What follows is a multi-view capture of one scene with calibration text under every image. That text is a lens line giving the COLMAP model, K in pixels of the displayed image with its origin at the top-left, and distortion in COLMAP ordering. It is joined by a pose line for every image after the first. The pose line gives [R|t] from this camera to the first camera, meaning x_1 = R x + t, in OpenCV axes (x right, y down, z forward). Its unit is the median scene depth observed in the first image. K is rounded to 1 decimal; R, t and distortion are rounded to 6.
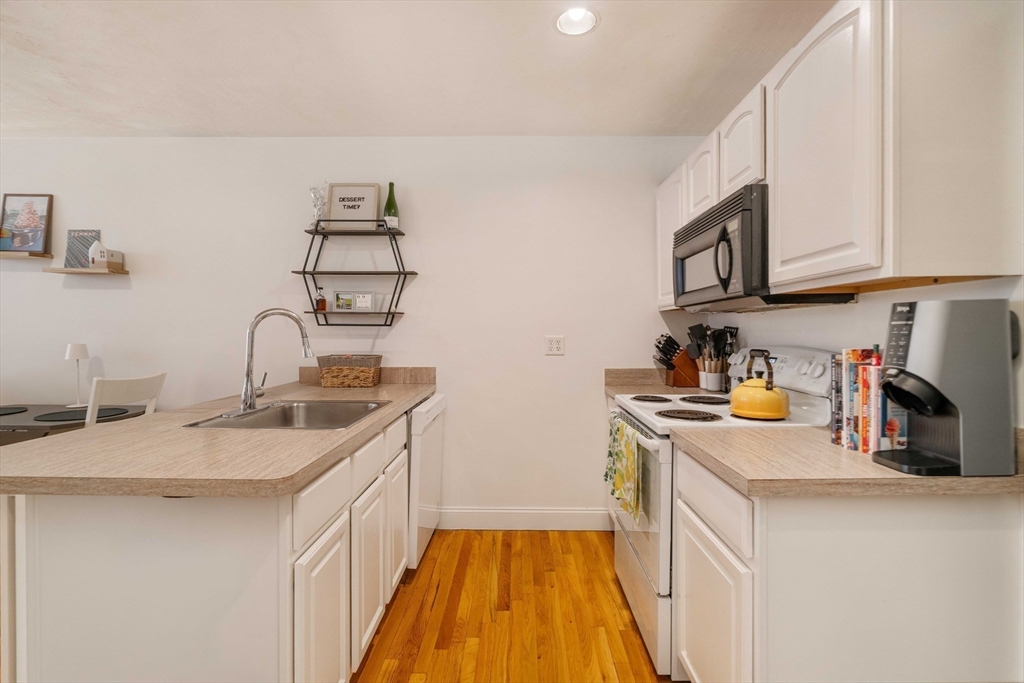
lens RADIAL K [[464.4, 0, 513.5], [0, 464.4, 341.4], [0, 0, 1]] dist [-0.004903, 0.001153]
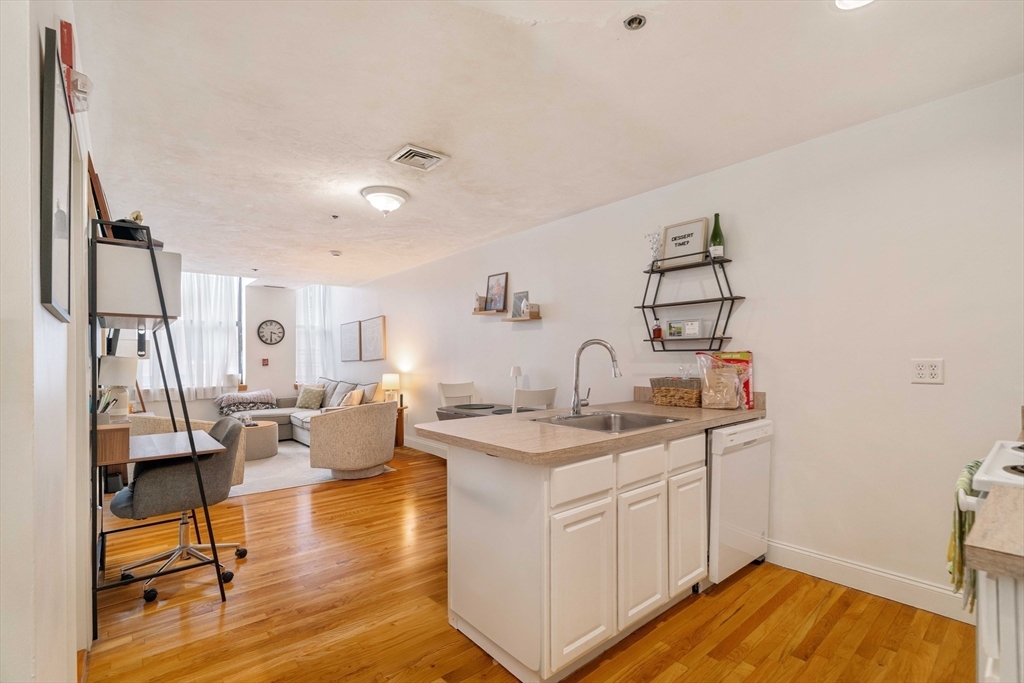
lens RADIAL K [[464.4, 0, 523.1], [0, 464.4, 360.3], [0, 0, 1]] dist [-0.004903, 0.001153]
pose [[0.668750, -0.005727, -0.743465, 0.223534], [-0.004897, 0.999915, -0.012108, 0.003136], [0.743471, 0.011738, 0.668665, -0.019183]]
